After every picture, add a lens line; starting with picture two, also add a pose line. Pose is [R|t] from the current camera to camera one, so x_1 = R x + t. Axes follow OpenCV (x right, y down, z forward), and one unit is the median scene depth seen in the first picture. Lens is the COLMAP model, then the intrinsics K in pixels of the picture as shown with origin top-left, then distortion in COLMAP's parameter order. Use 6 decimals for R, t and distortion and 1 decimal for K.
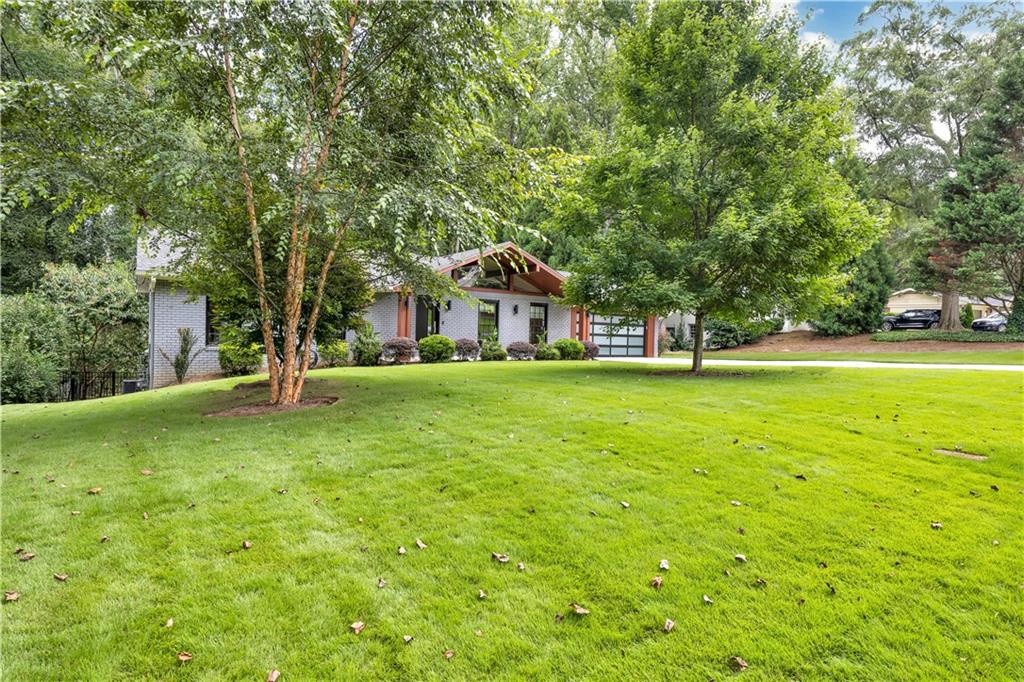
lens RADIAL K [[547.9, 0, 512.0], [0, 547.9, 341.0], [0, 0, 1]] dist [0.000658, 0.000053]
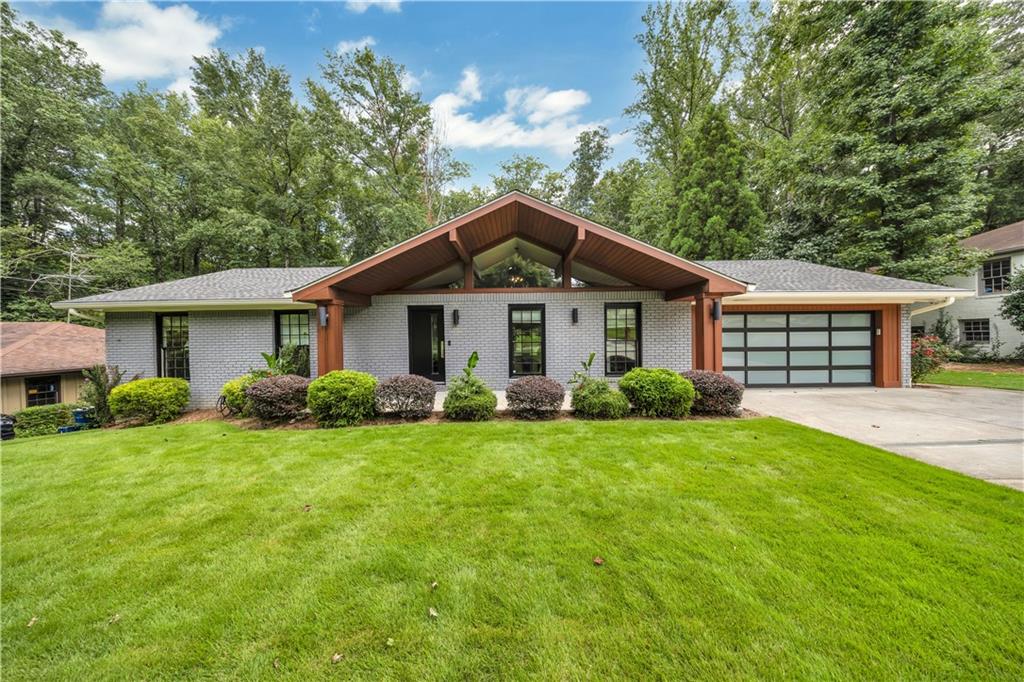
lens RADIAL K [[291.4, 0, 512.0], [0, 291.4, 341.0], [0, 0, 1]] dist [-0.000047, -0.000007]
pose [[0.818021, -0.021490, -0.574787, 0.134187], [0.023409, 0.999718, -0.004063, -0.027667], [0.574712, -0.010131, 0.818293, 0.656584]]
